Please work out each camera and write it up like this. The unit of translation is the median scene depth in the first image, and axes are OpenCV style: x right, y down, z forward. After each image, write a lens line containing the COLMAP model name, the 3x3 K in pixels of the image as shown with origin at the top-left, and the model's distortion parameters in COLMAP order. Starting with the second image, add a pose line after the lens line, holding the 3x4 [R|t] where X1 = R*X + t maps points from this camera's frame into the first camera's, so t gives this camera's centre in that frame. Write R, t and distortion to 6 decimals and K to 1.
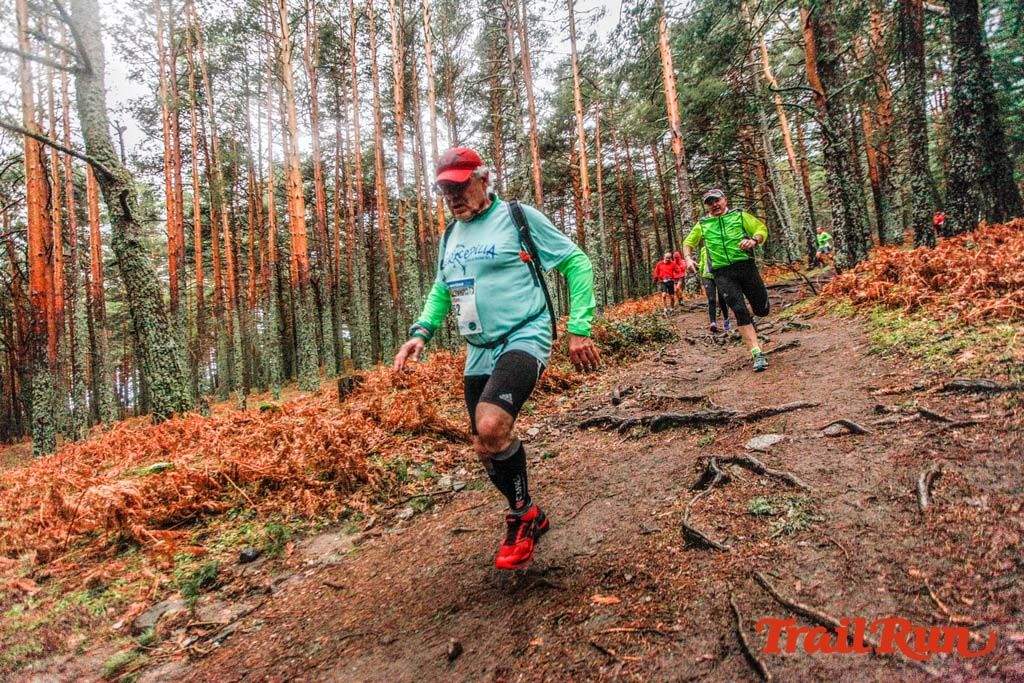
lens RADIAL K [[494.1, 0, 498.0], [0, 494.1, 344.8], [0, 0, 1]] dist [-0.042665, 0.028896]
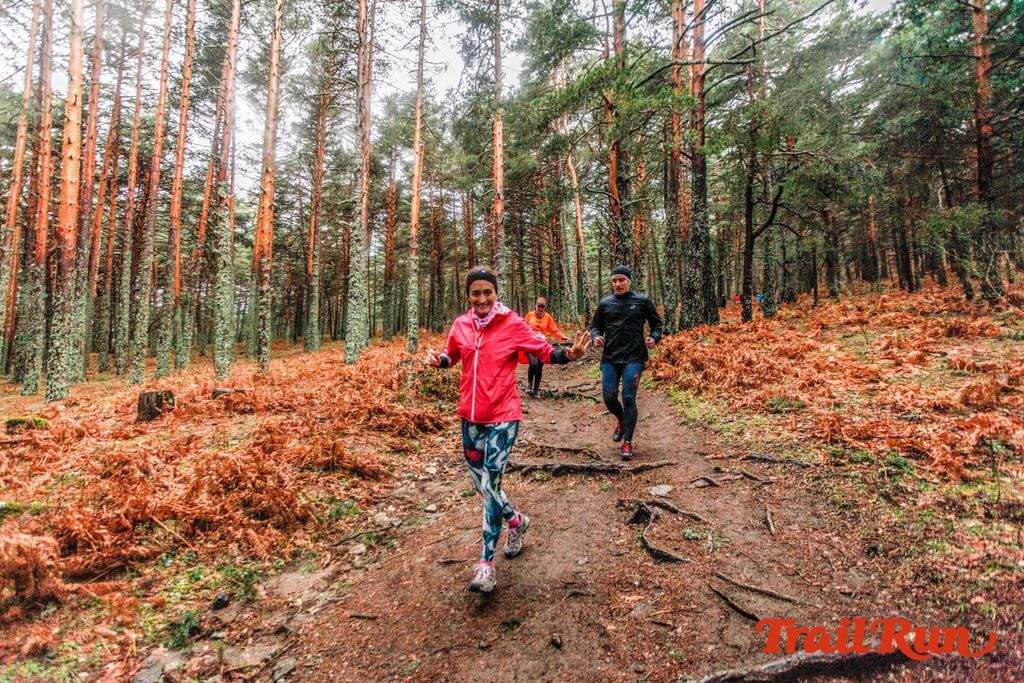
lens RADIAL K [[494.1, 0, 497.7], [0, 494.1, 345.6], [0, 0, 1]] dist [-0.042665, 0.028896]
pose [[0.900379, 0.124179, 0.417011, -0.219937], [-0.104427, 0.992070, -0.069950, -0.031736], [-0.422390, 0.019435, 0.906206, -0.063499]]
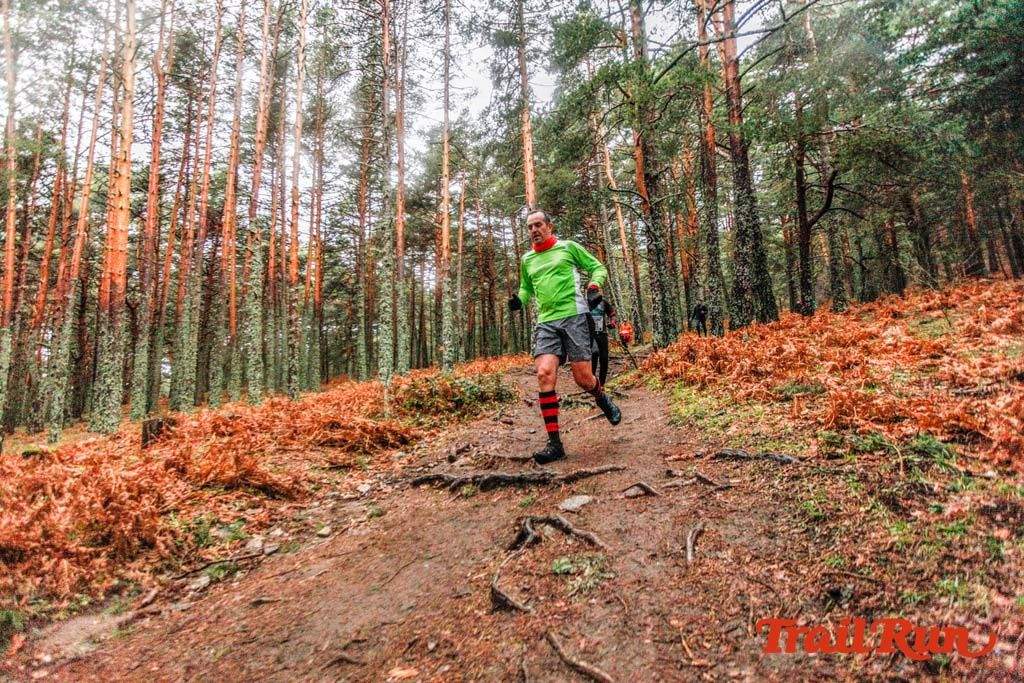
lens RADIAL K [[494.1, 0, 498.9], [0, 494.1, 345.9], [0, 0, 1]] dist [-0.042665, 0.028896]
pose [[0.953009, 0.093913, 0.288018, 0.014834], [-0.063001, 0.991389, -0.114796, -0.002693], [-0.296318, 0.091256, 0.950720, -0.002889]]
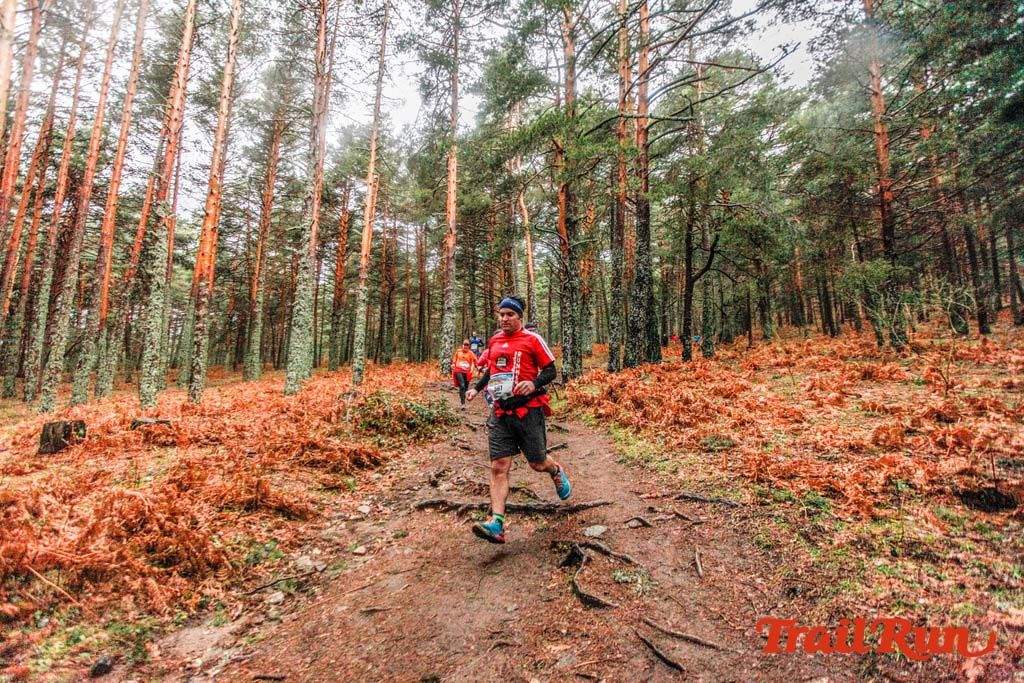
lens RADIAL K [[494.1, 0, 498.1], [0, 494.1, 345.5], [0, 0, 1]] dist [-0.042665, 0.028896]
pose [[0.850920, 0.177313, 0.494464, -0.202088], [-0.118458, 0.981833, -0.148229, -0.036825], [-0.511764, 0.067558, 0.856466, -0.063976]]
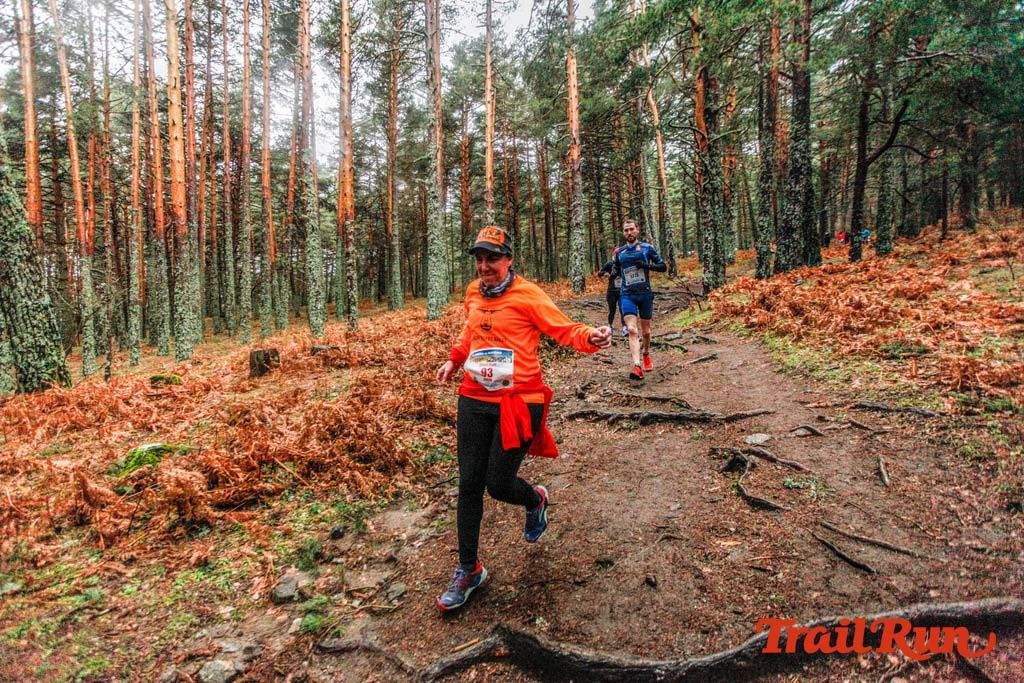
lens RADIAL K [[494.1, 0, 497.4], [0, 494.1, 345.7], [0, 0, 1]] dist [-0.042665, 0.028896]
pose [[0.958401, 0.065286, 0.277860, -0.227815], [-0.079032, 0.996126, 0.038549, -0.026877], [-0.274267, -0.058906, 0.959848, -0.063011]]
